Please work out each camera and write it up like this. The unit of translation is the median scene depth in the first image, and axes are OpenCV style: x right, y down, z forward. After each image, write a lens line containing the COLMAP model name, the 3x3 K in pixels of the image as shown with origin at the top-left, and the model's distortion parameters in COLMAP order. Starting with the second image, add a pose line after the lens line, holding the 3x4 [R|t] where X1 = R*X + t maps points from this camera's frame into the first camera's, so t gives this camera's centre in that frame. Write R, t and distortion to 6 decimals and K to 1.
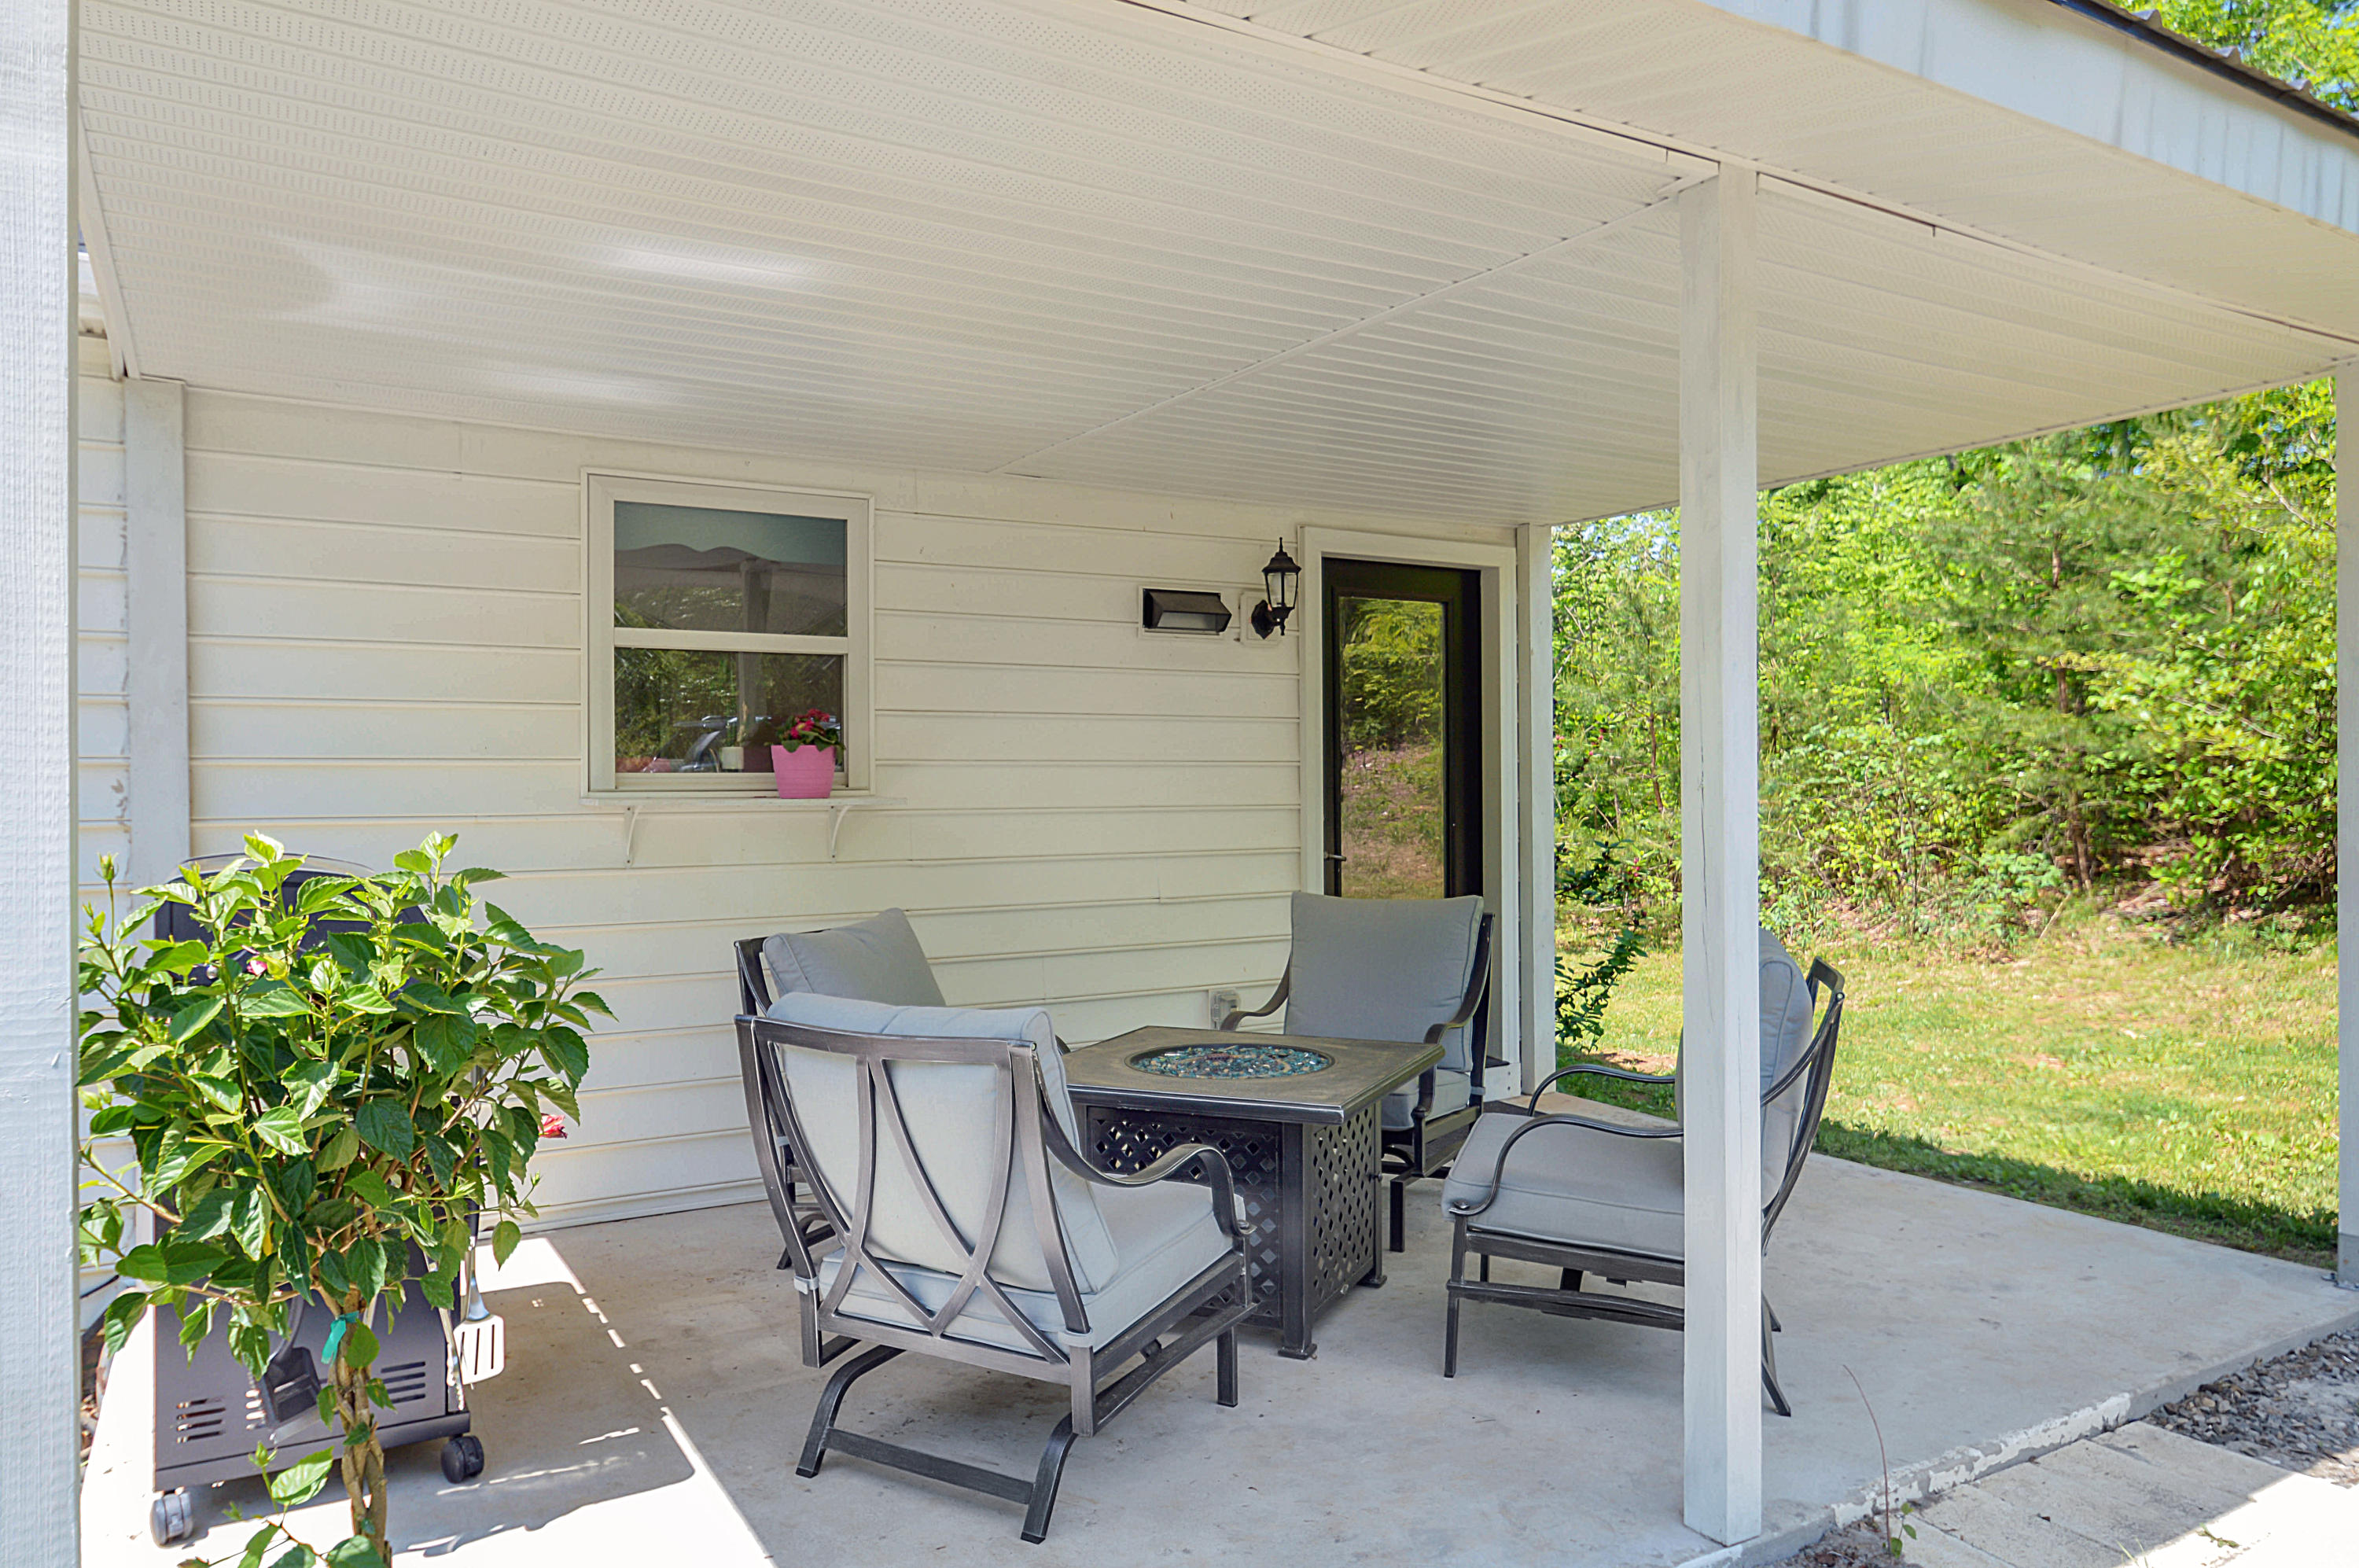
lens RADIAL K [[1579.6, 0, 1179.5], [0, 1579.6, 784.0], [0, 0, 1]] dist [-0.026641, -0.000900]
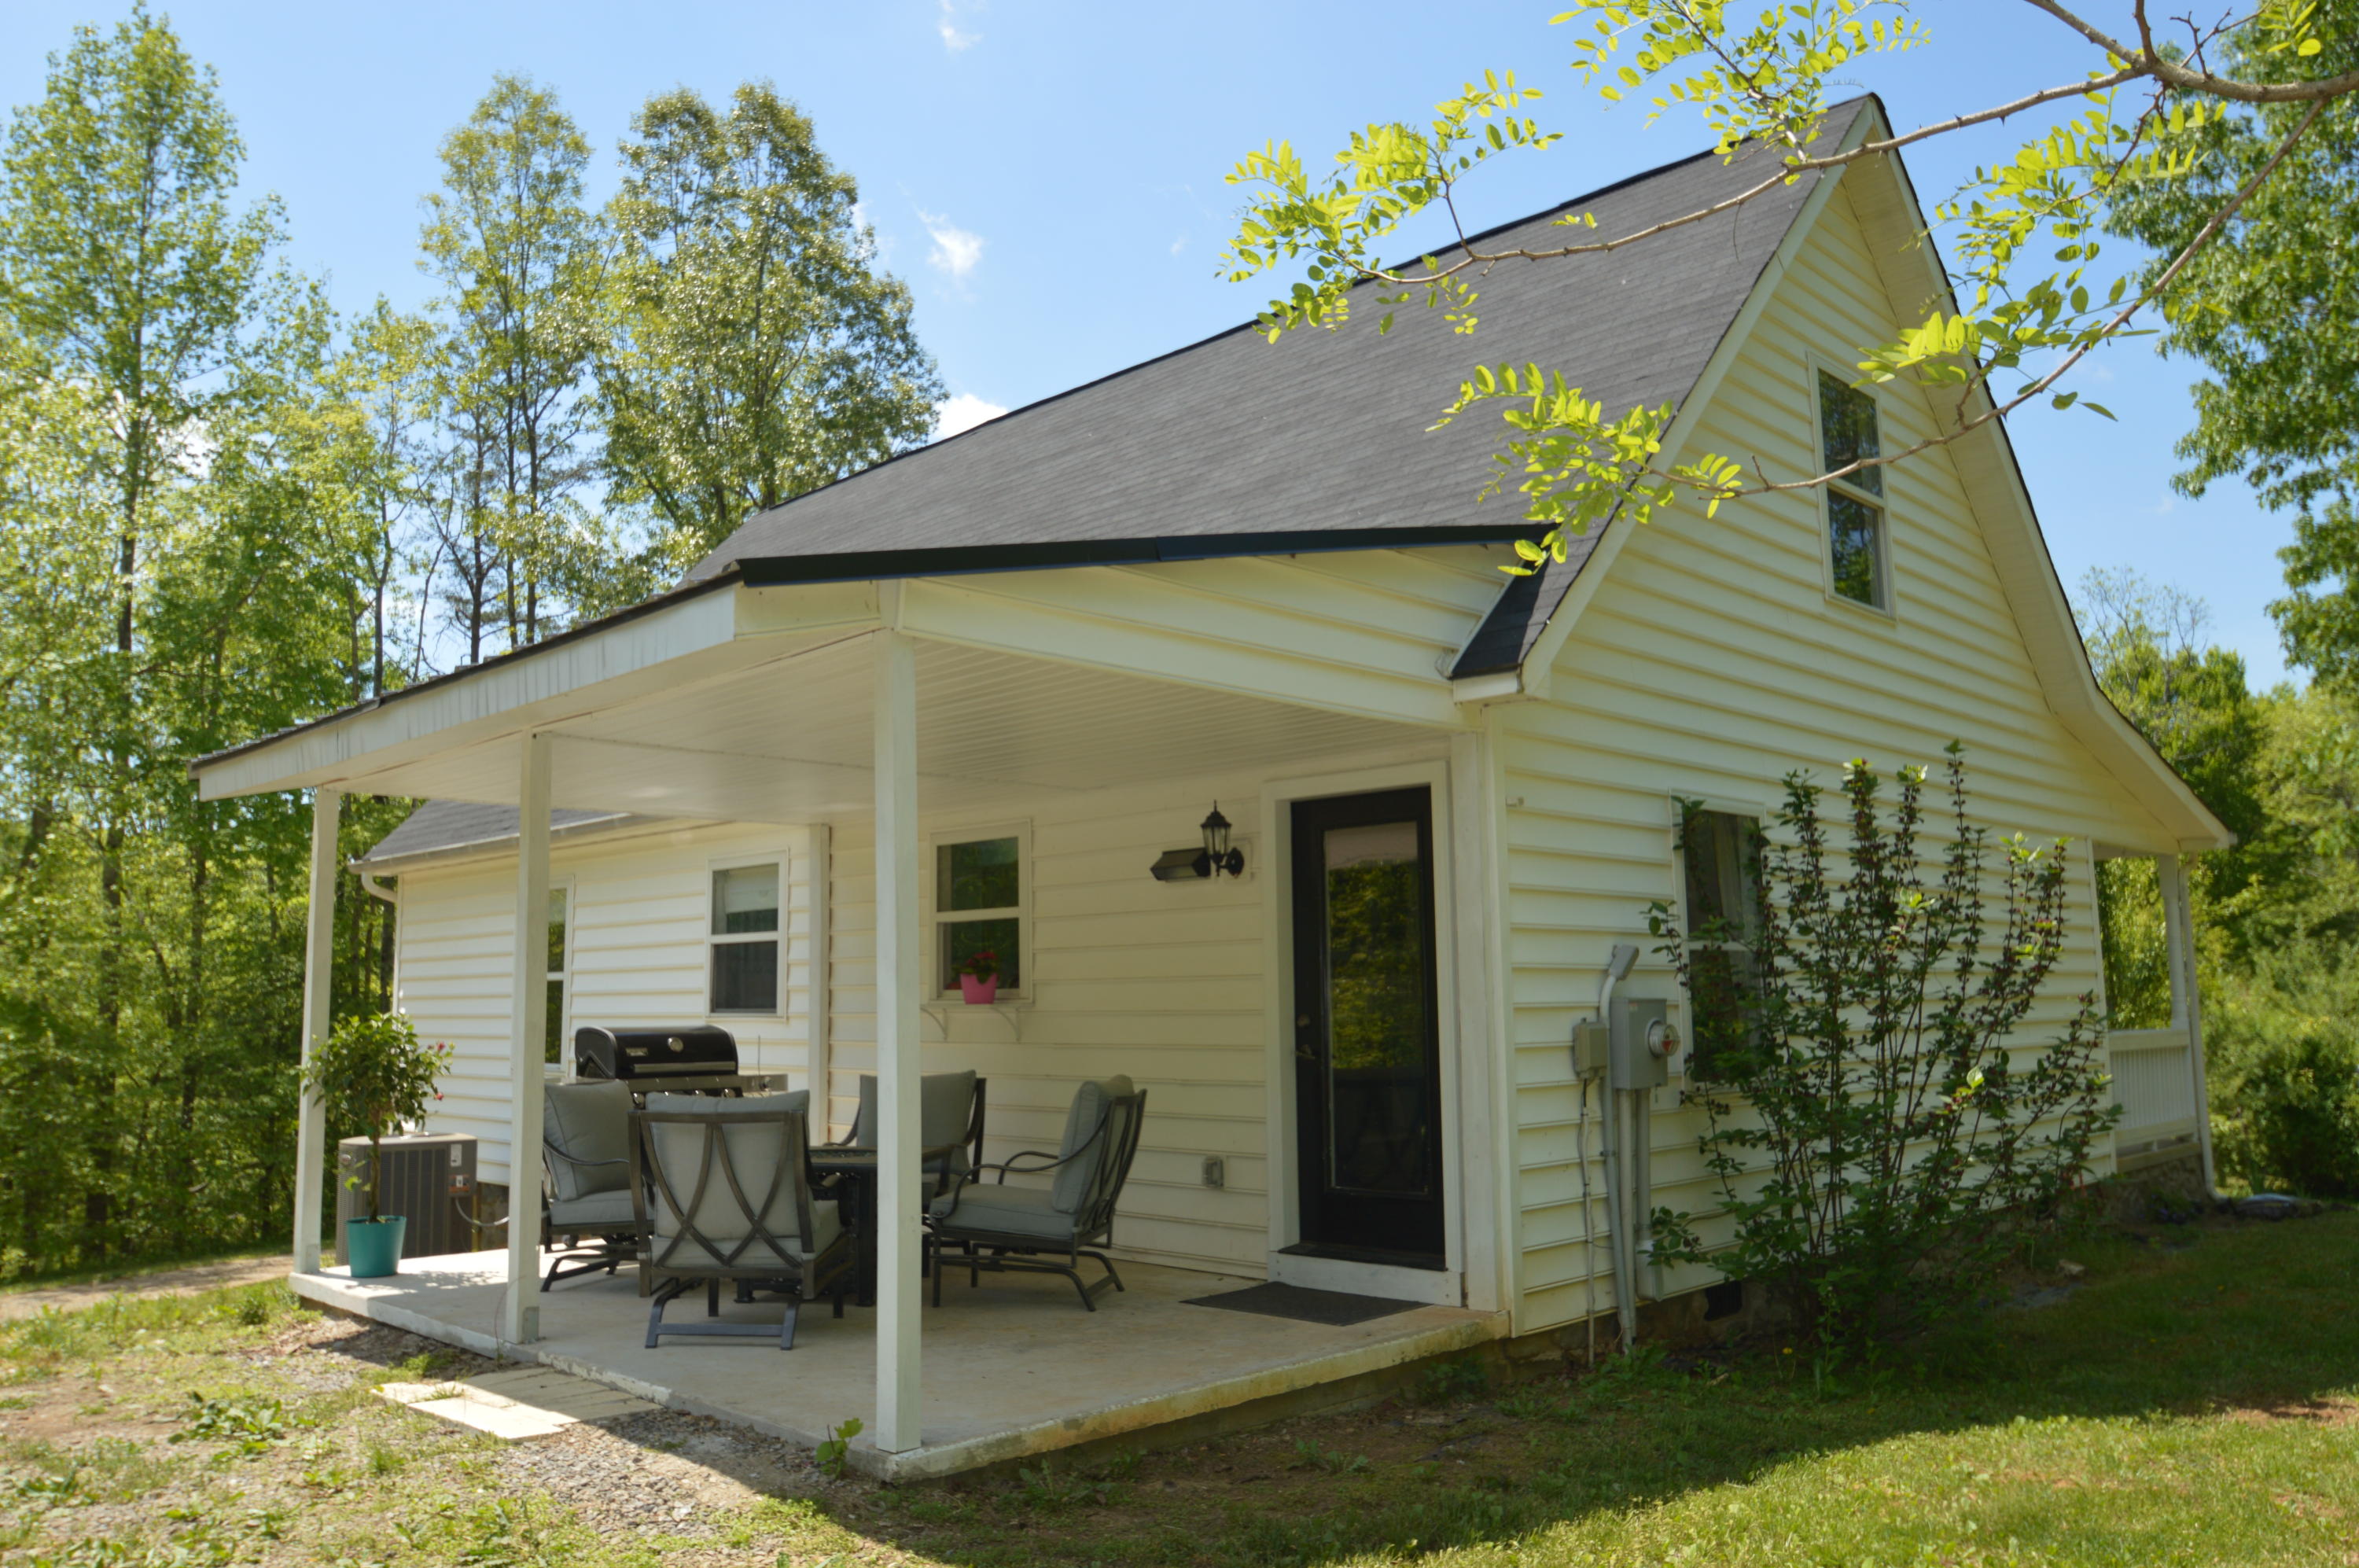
lens RADIAL K [[1745.7, 0, 1179.5], [0, 1745.7, 784.0], [0, 0, 1]] dist [-0.022991, 0.000841]
pose [[0.247126, -0.115929, -0.962024, 1.667860], [0.006146, 0.992985, -0.118081, -0.001846], [0.968964, 0.023268, 0.246105, 0.711220]]
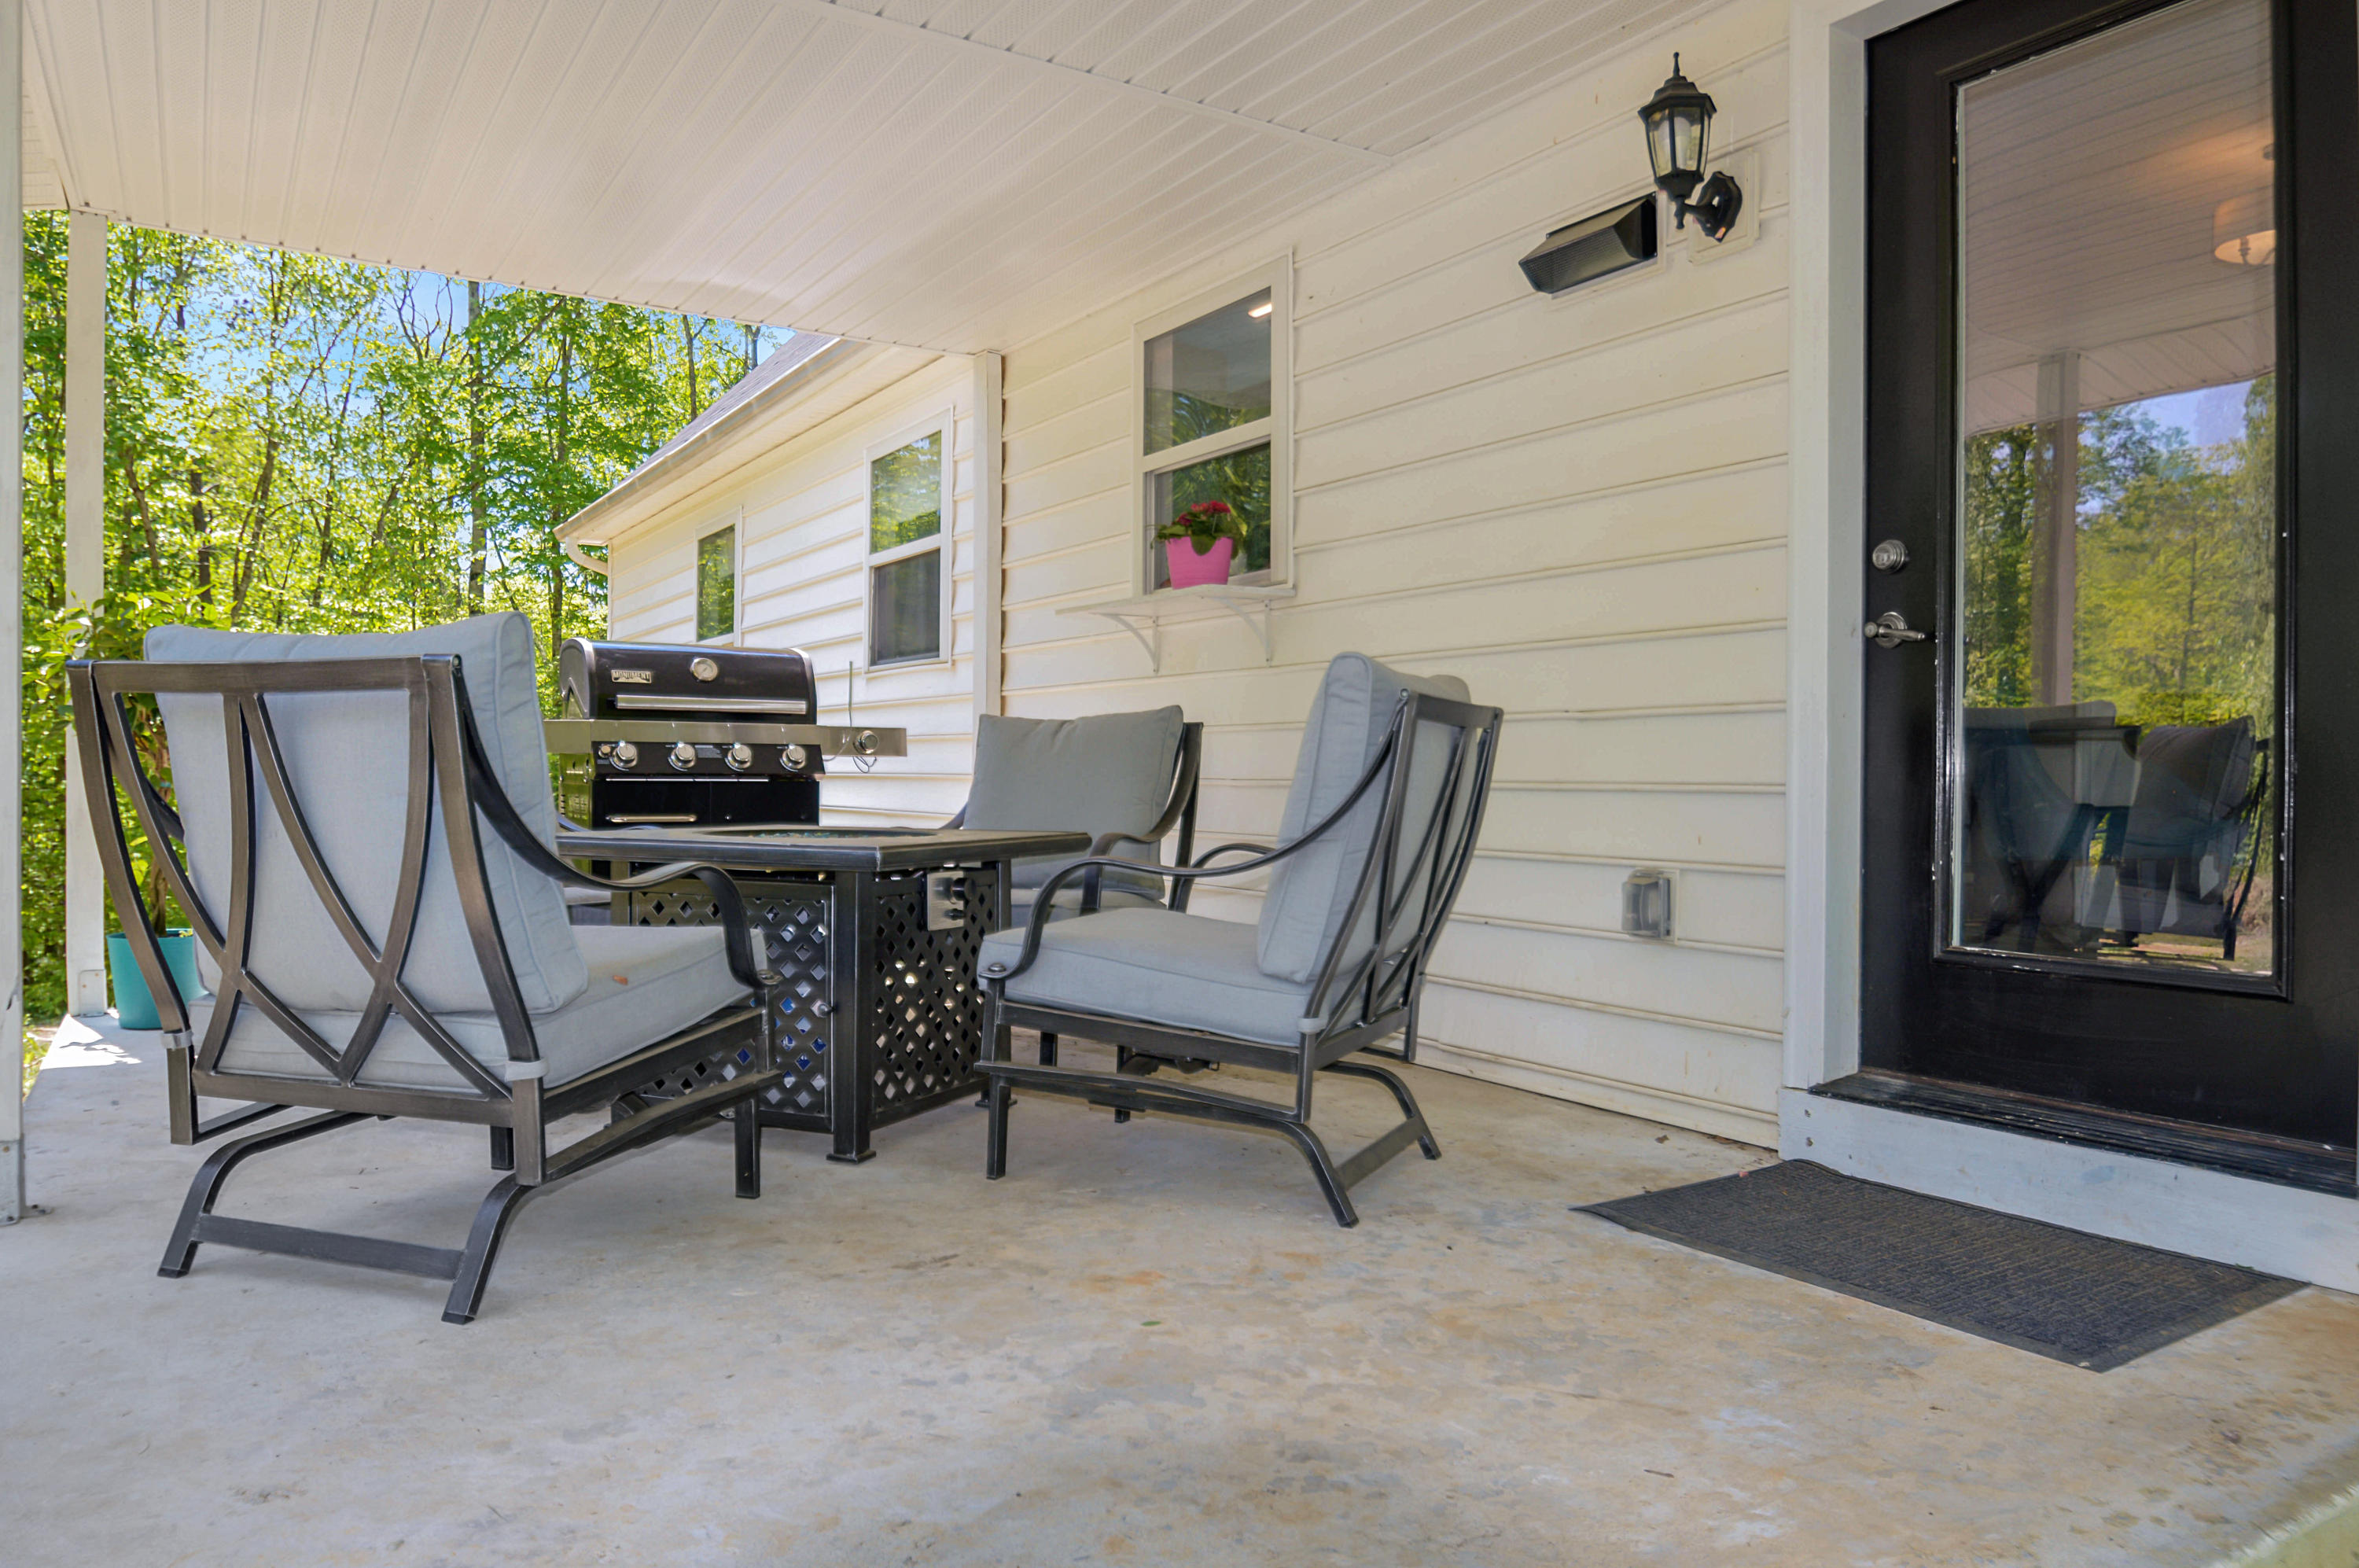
lens RADIAL K [[1579.6, 0, 1179.5], [0, 1579.6, 784.0], [0, 0, 1]] dist [-0.026641, -0.000900]
pose [[0.019960, 0.013149, -0.999714, 0.715452], [-0.012058, 0.999844, 0.012910, 0.110665], [0.999728, 0.011797, 0.020115, 0.941135]]
